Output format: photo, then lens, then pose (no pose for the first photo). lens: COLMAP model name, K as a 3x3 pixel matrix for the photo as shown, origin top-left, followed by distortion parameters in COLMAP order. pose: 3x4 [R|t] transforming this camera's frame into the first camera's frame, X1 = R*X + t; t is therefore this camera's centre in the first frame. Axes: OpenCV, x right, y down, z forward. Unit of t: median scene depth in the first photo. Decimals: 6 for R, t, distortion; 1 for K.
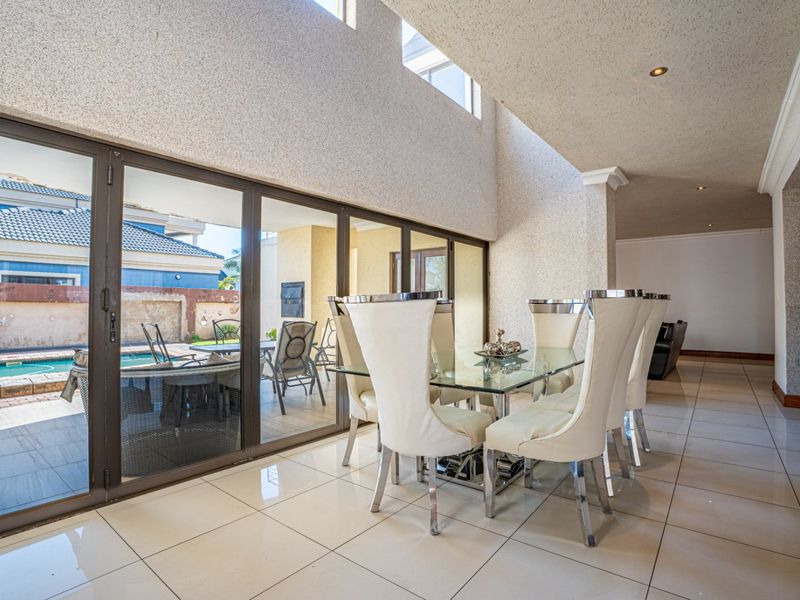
lens RADIAL K [[422.3, 0, 394.7], [0, 422.3, 299.5], [0, 0, 1]] dist [-0.035649, 0.001158]
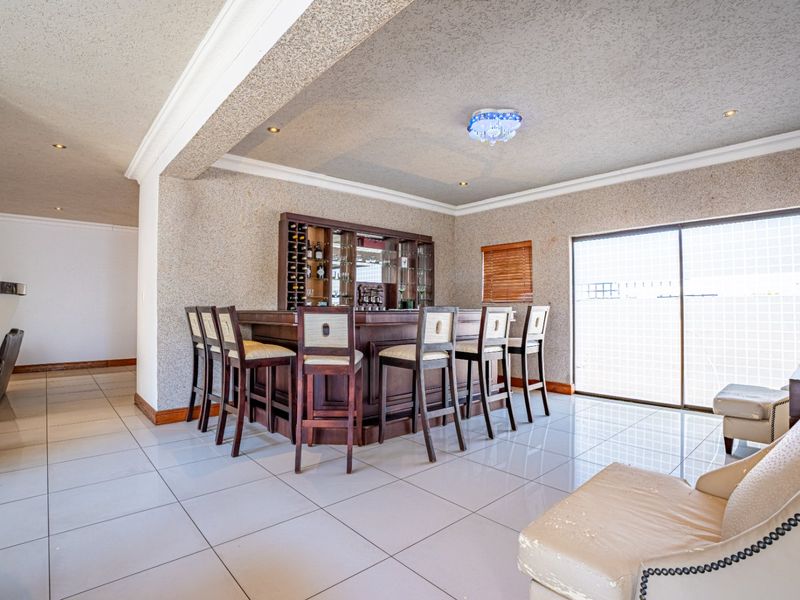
lens RADIAL K [[422.3, 0, 399.8], [0, 422.3, 299.1], [0, 0, 1]] dist [-0.035649, 0.001158]
pose [[0.203043, 0.022236, 0.978917, 0.165041], [-0.011429, 0.999728, -0.020338, 0.006343], [-0.979103, -0.007058, 0.203242, 0.270926]]
